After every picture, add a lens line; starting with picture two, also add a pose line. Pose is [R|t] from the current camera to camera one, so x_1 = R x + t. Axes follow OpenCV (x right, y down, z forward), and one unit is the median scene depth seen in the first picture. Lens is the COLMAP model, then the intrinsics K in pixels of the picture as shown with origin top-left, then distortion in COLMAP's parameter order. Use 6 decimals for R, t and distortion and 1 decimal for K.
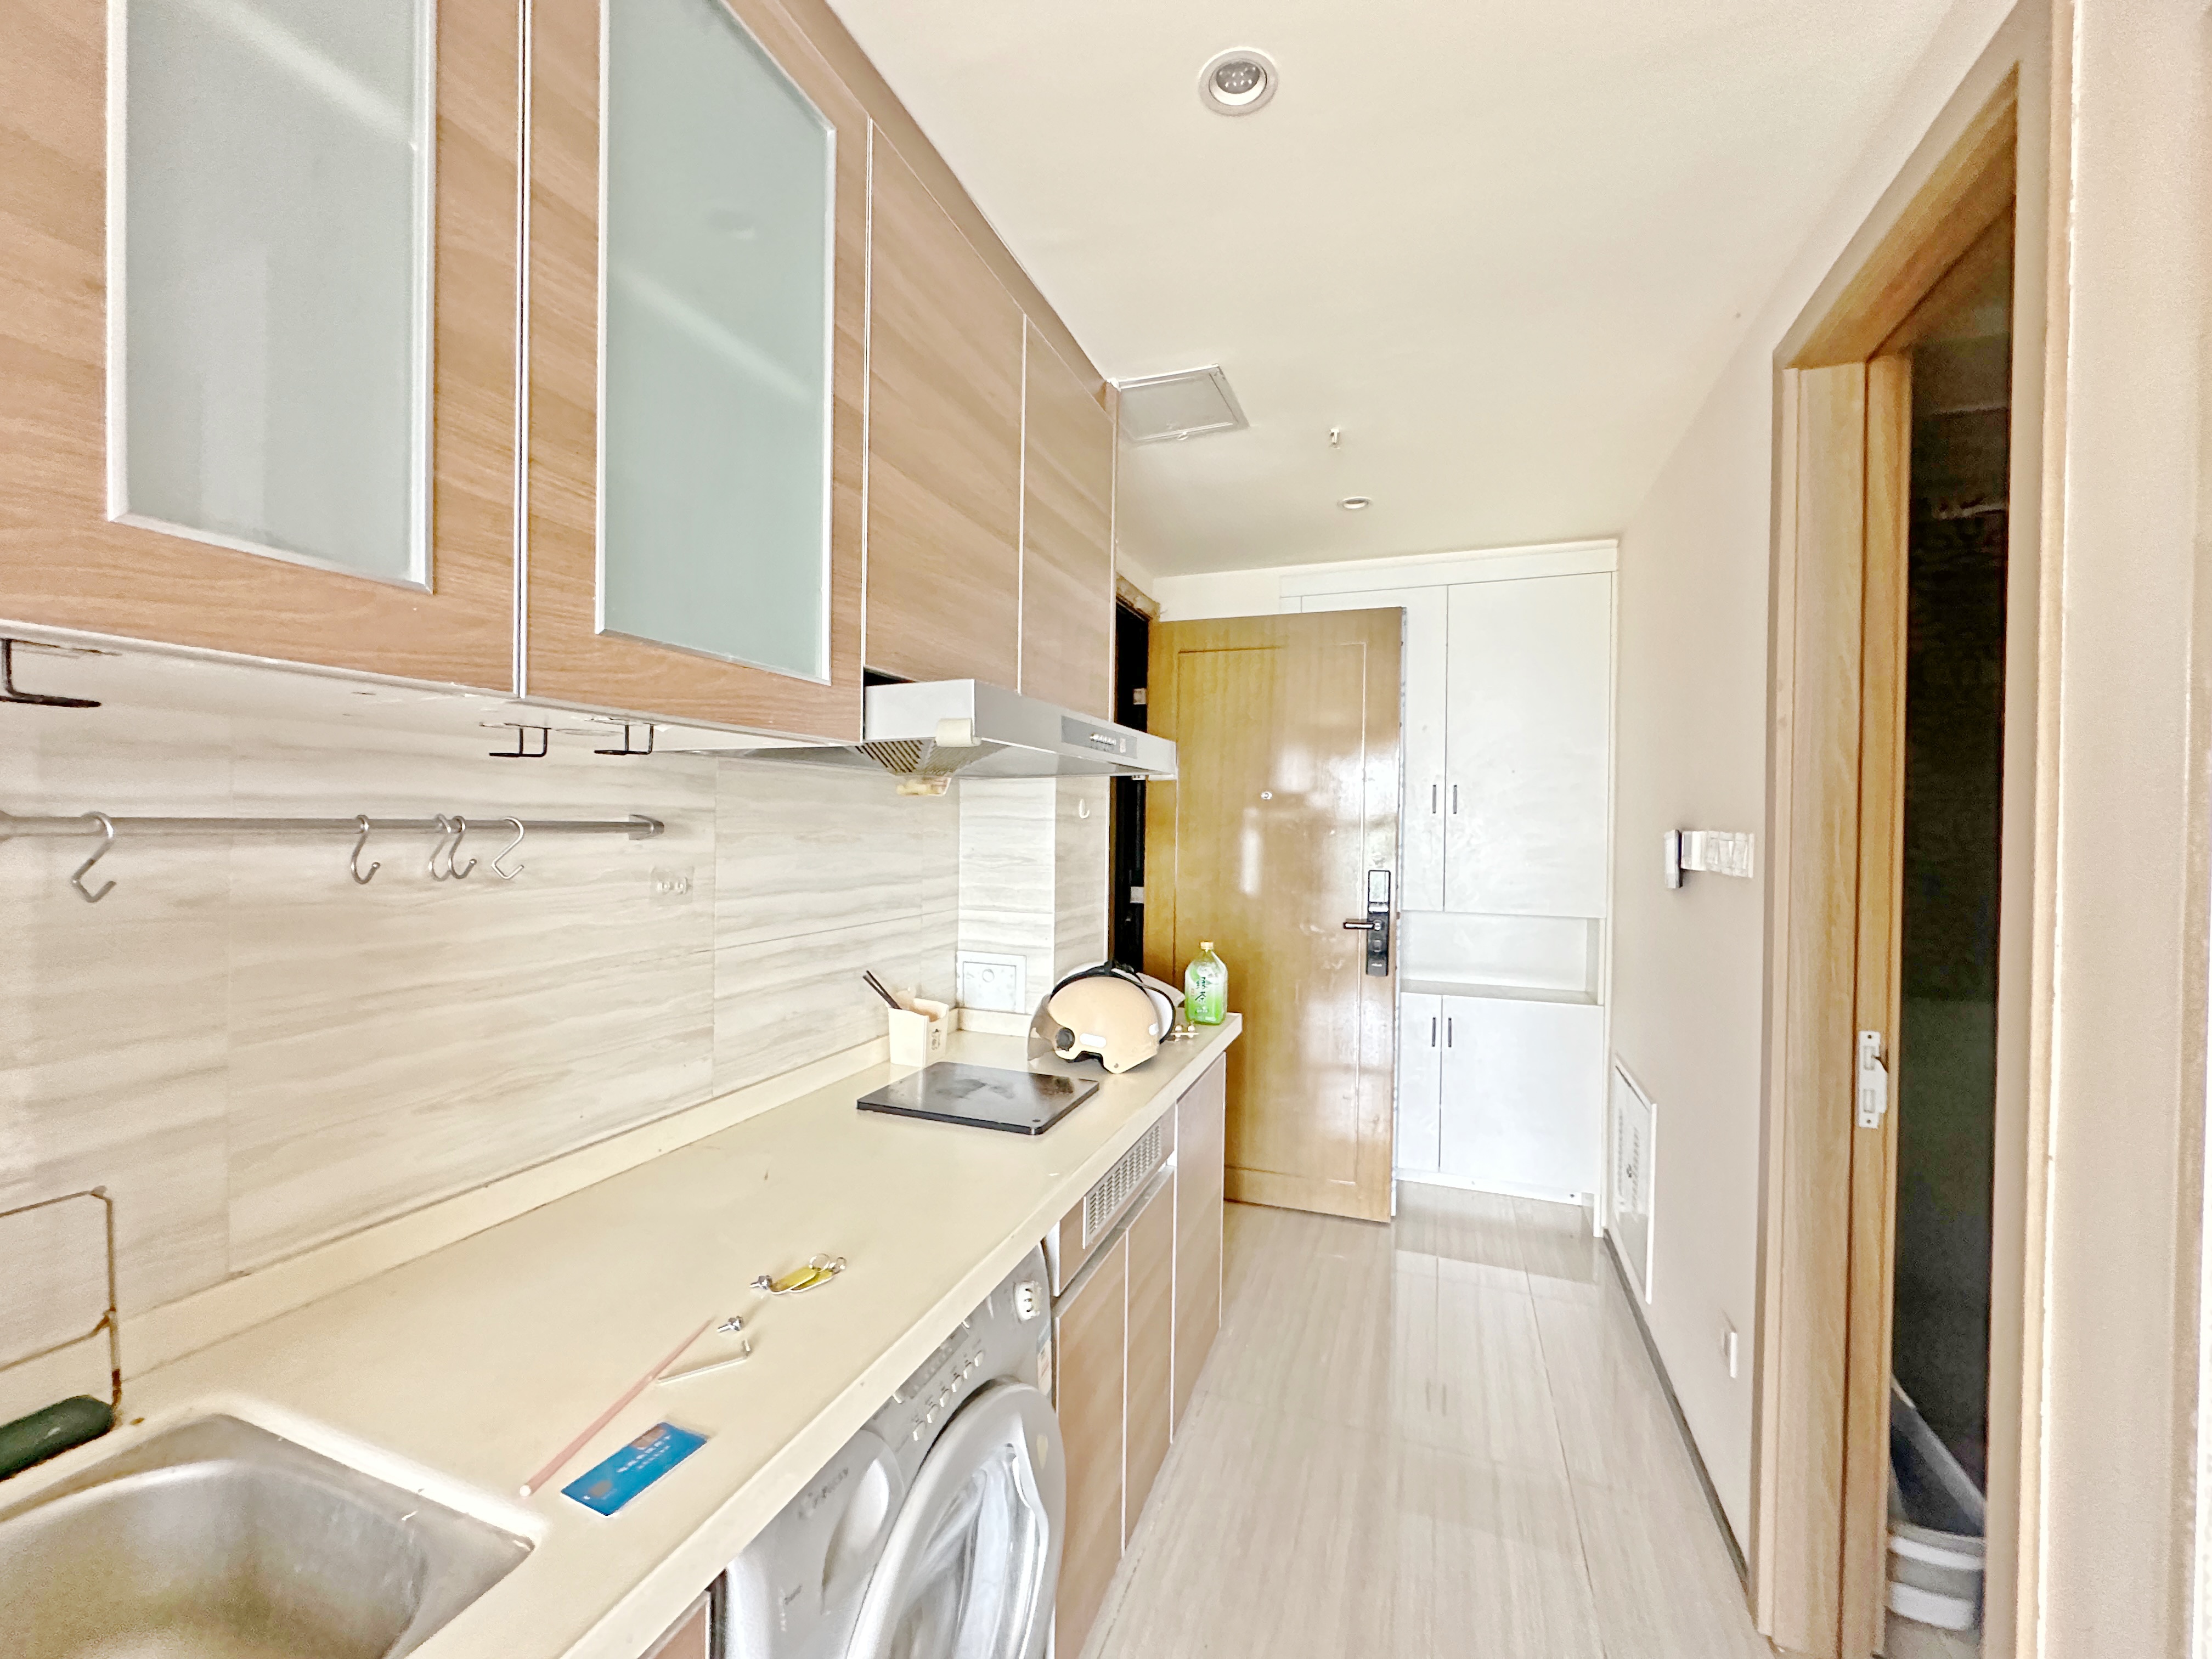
lens RADIAL K [[869.6, 0, 1110.0], [0, 869.6, 833.2], [0, 0, 1]] dist [-0.000450, 0.000083]
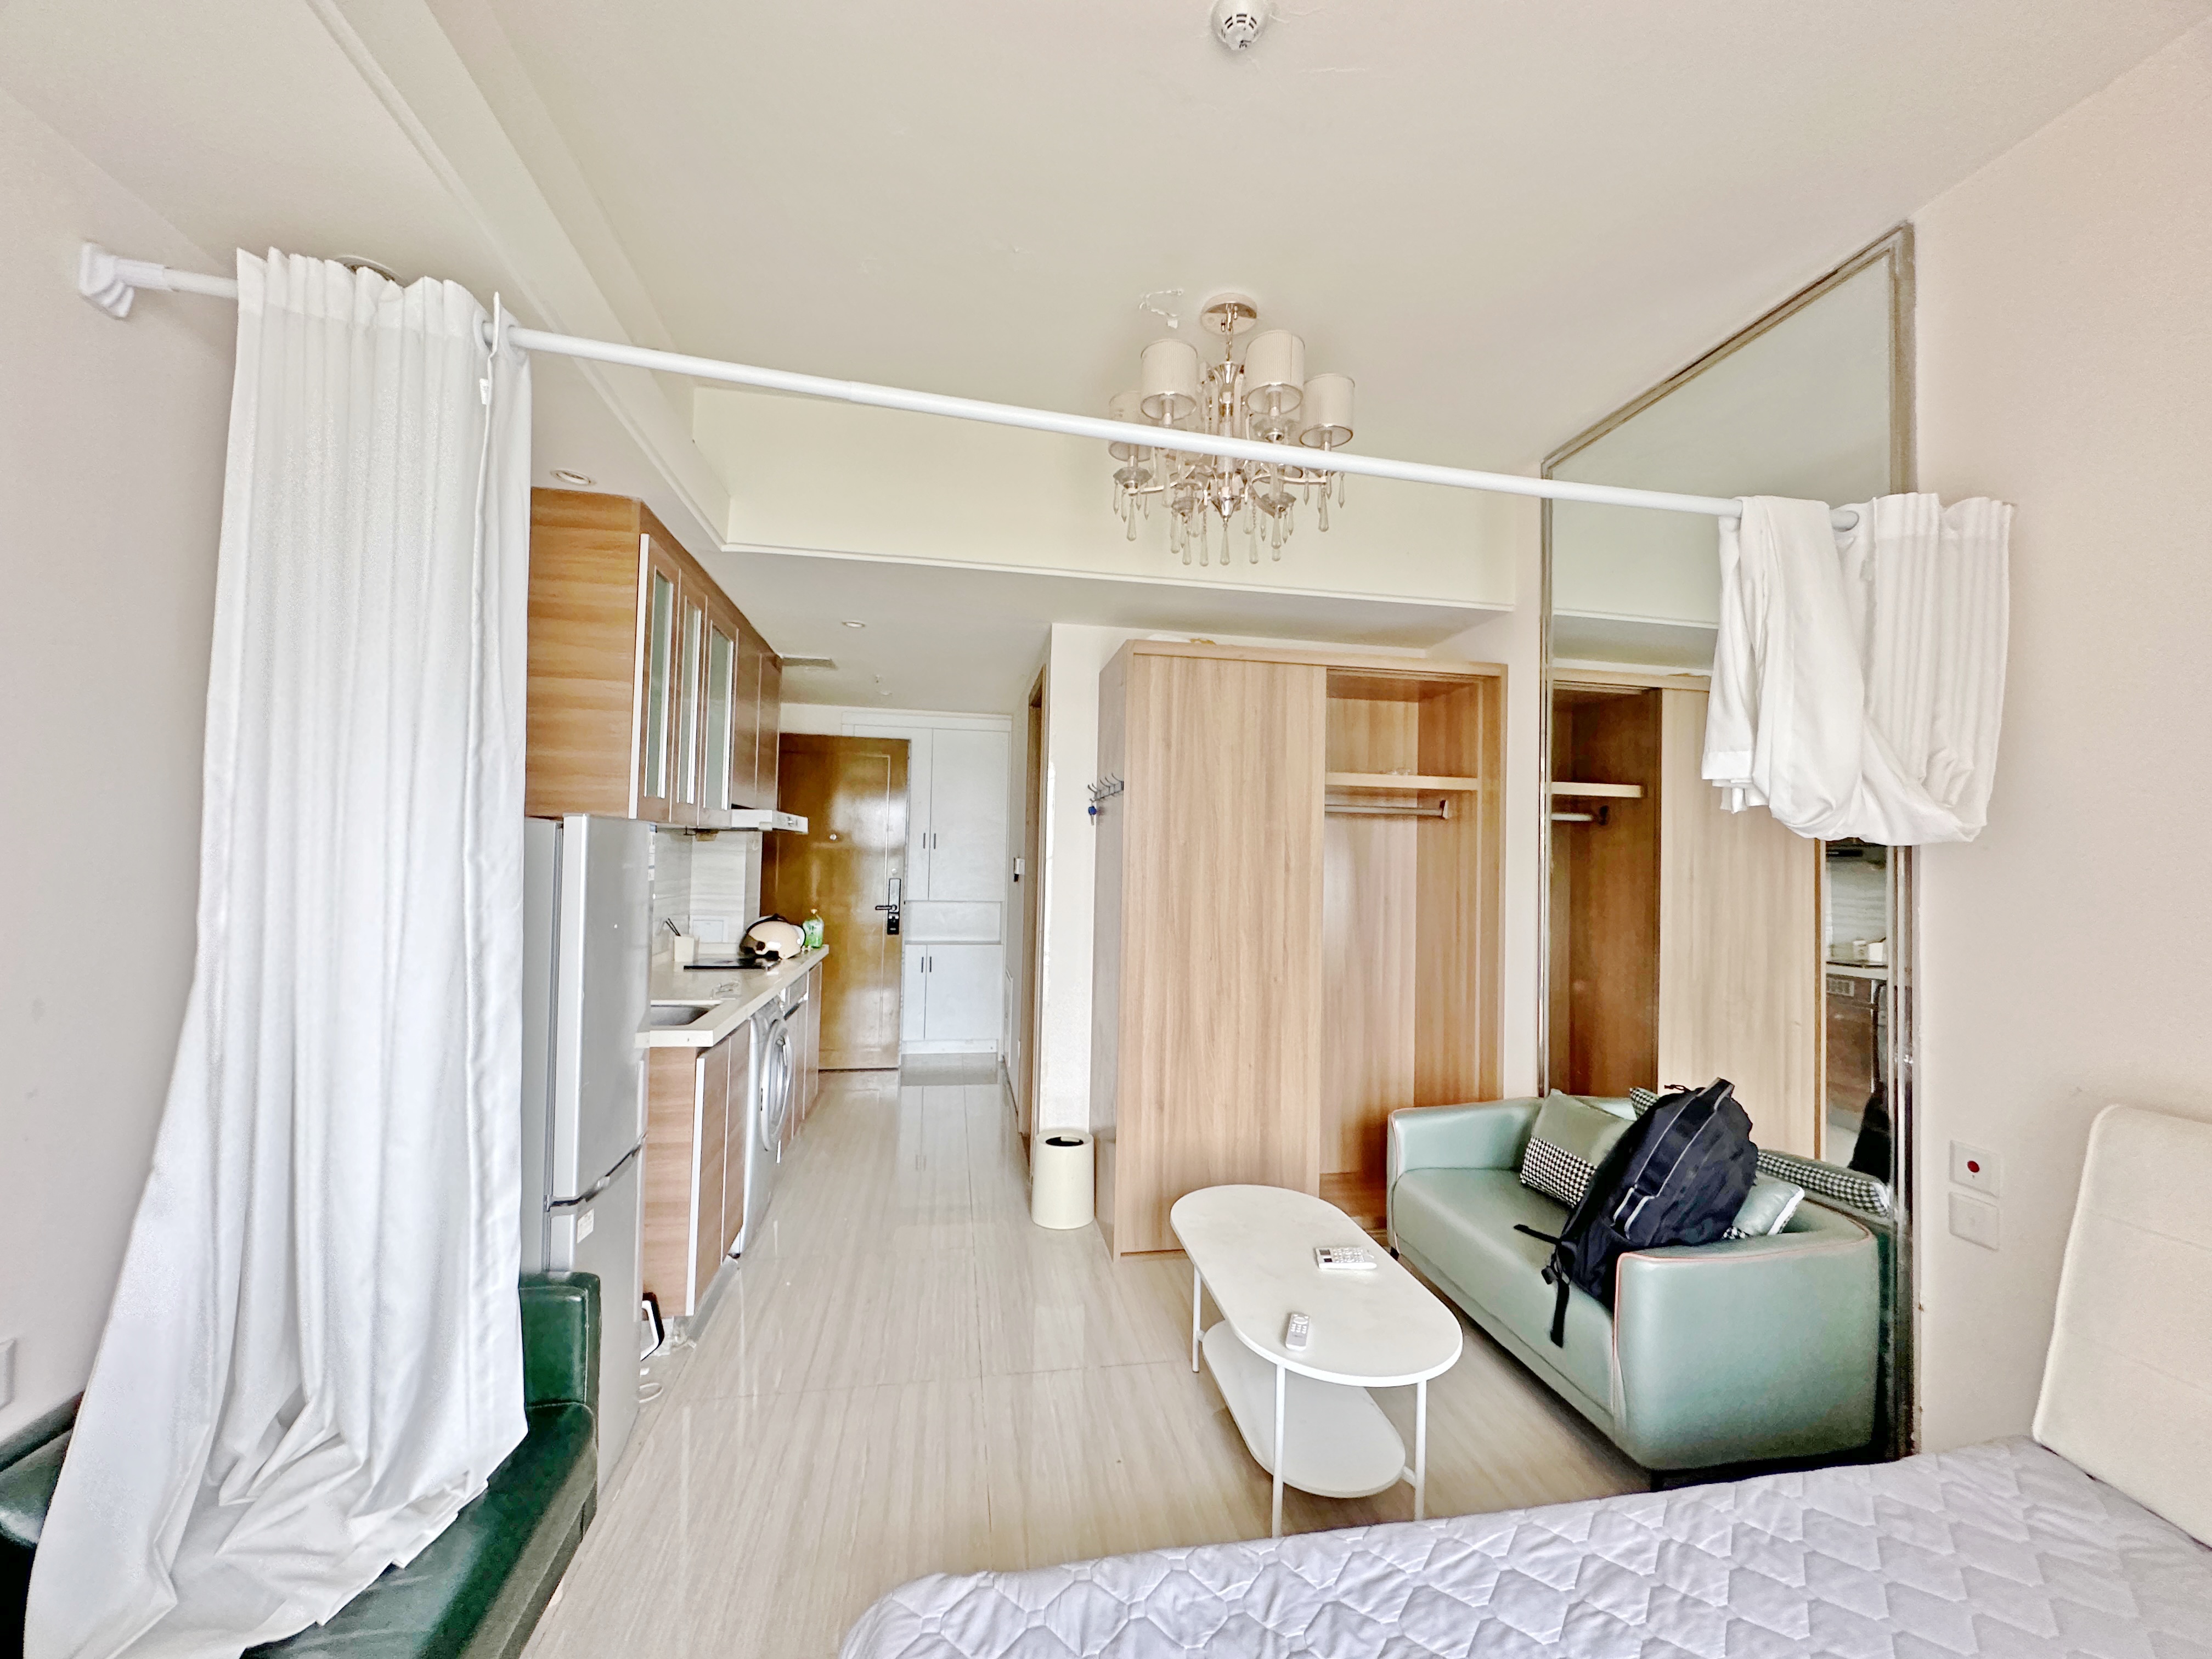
lens RADIAL K [[869.6, 0, 1110.0], [0, 869.6, 833.2], [0, 0, 1]] dist [-0.000450, 0.000083]
pose [[0.855438, 0.021322, 0.517467, -0.362256], [-0.005383, 0.999464, -0.032283, 0.005195], [-0.517878, 0.024831, 0.855094, -1.154524]]
